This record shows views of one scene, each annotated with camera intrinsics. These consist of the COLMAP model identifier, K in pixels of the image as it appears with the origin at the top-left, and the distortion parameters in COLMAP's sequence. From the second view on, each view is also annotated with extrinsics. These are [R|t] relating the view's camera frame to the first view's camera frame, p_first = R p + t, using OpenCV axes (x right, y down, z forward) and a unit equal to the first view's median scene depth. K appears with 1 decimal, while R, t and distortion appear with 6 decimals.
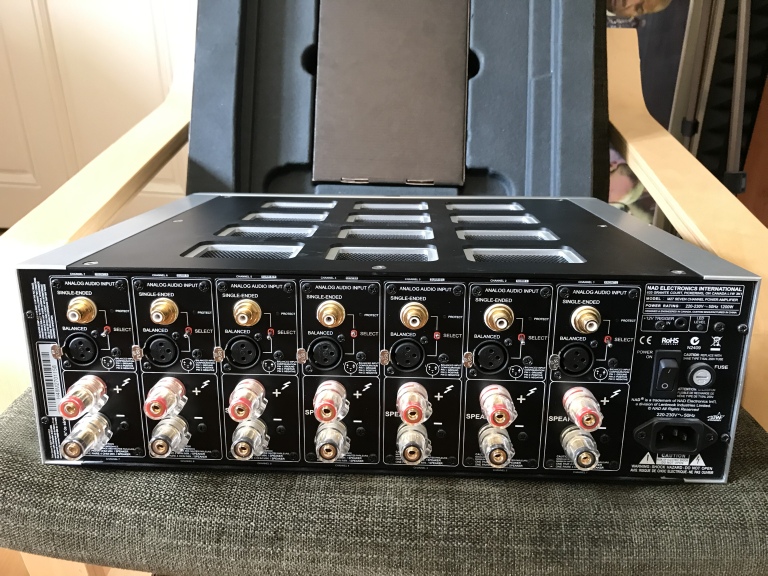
lens RADIAL K [[631.3, 0, 384.0], [0, 631.3, 288.0], [0, 0, 1]] dist [-0.034013, -0.000465]
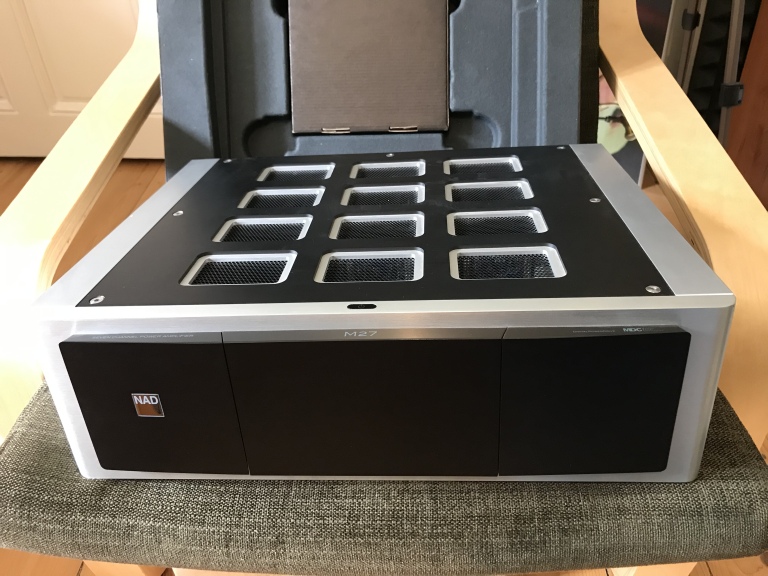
lens RADIAL K [[636.7, 0, 384.0], [0, 636.7, 288.0], [0, 0, 1]] dist [-0.097083, 0.102565]
pose [[0.998582, -0.052558, -0.008423, 0.023772], [0.053190, 0.979270, 0.195452, -0.122703], [-0.002024, -0.195623, 0.980677, -0.001897]]
